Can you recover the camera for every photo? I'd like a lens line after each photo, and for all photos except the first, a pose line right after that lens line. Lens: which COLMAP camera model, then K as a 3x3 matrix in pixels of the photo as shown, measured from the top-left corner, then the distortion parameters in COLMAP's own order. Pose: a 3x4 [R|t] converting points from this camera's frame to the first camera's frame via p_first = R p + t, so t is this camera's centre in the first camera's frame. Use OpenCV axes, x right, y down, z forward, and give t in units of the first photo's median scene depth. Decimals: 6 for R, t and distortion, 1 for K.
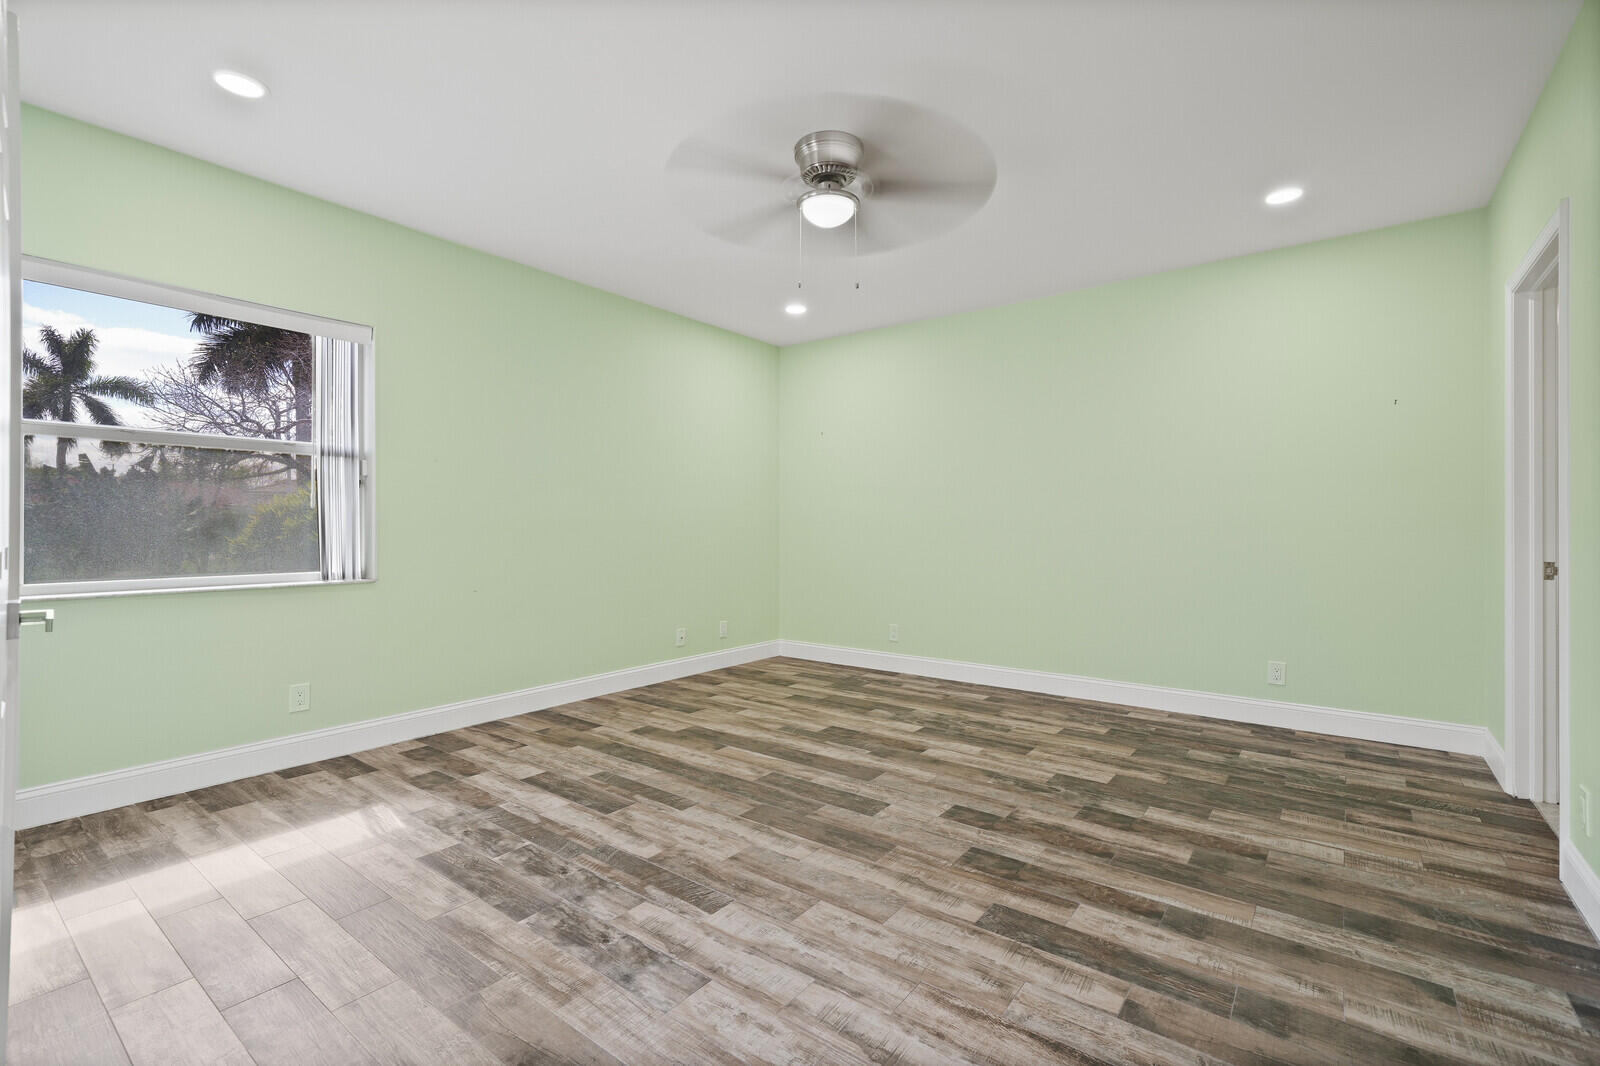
lens RADIAL K [[706.0, 0, 800.0], [0, 706.0, 533.0], [0, 0, 1]] dist [0.001089, 0.000348]
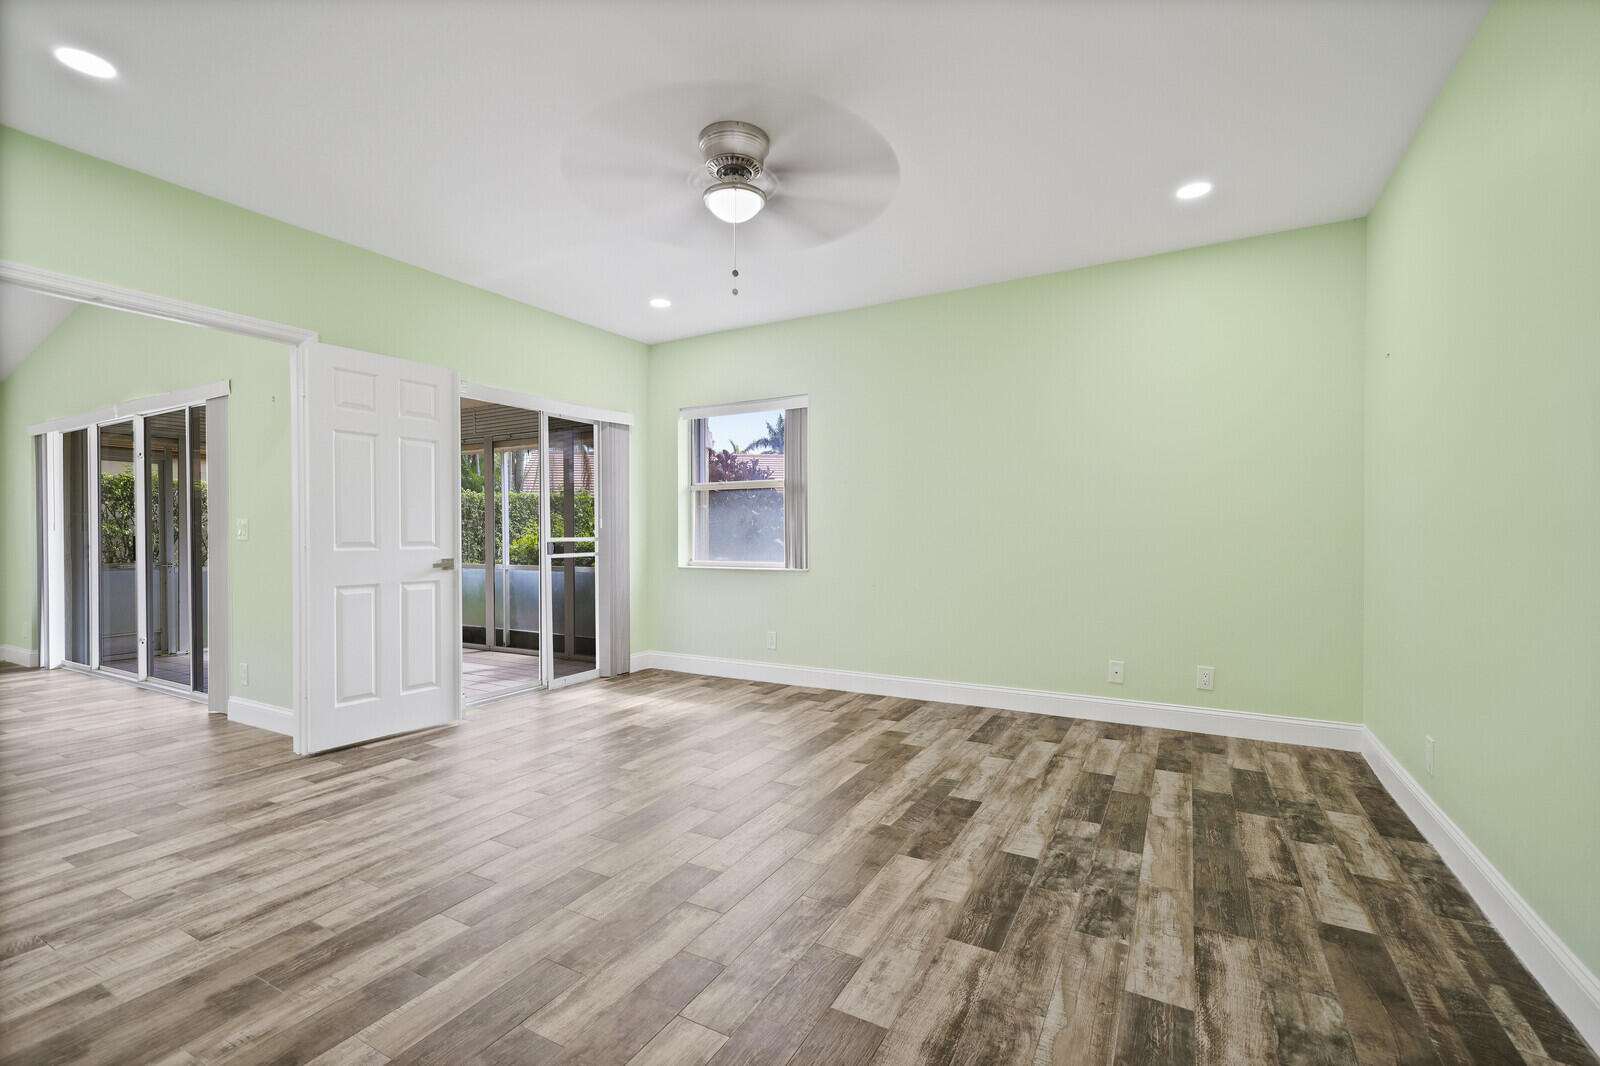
lens RADIAL K [[711.0, 0, 794.9], [0, 711.0, 531.8], [0, 0, 1]] dist [0.006158, 0.000470]
pose [[0.133501, -0.001398, -0.991048, 0.954430], [-0.004034, 0.999990, -0.001954, -0.013814], [0.991040, 0.004259, 0.133494, 0.871727]]
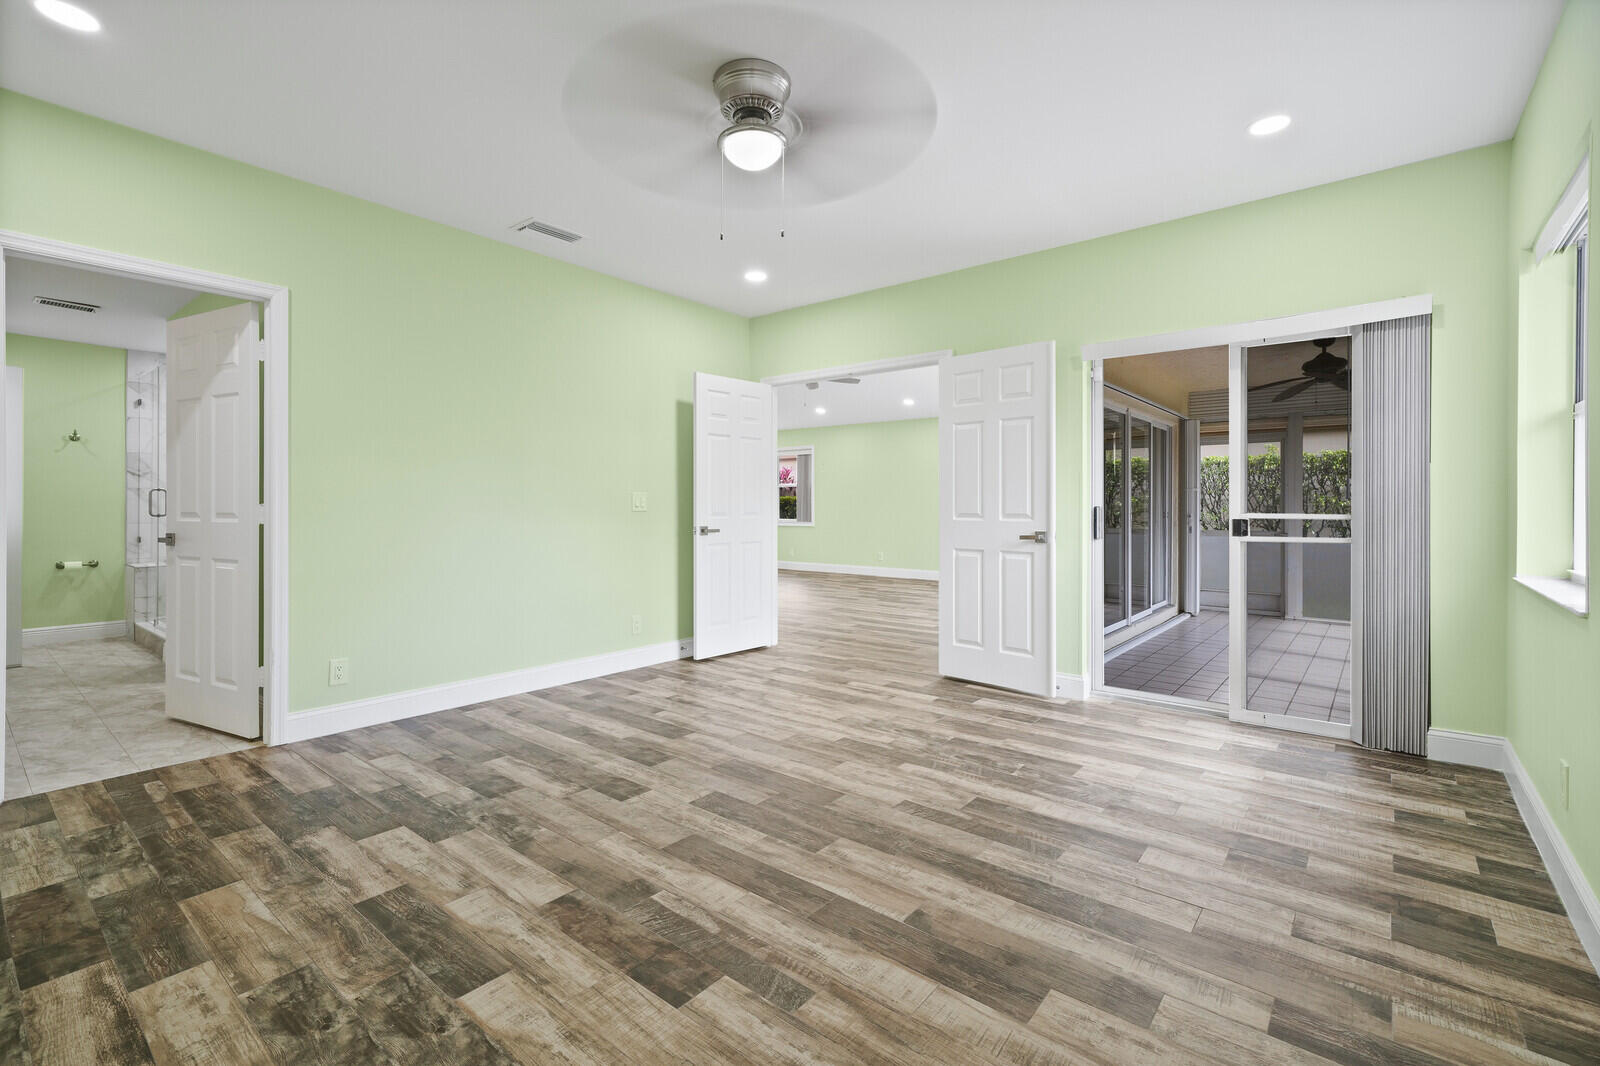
lens RADIAL K [[698.7, 0, 790.7], [0, 698.7, 500.4], [0, 0, 1]] dist [-0.000853, 0.004227]
pose [[-0.999017, -0.002807, 0.044230, -0.044285], [-0.002791, 0.999996, 0.000417, -0.021093], [-0.044231, 0.000293, -0.999021, 1.735649]]
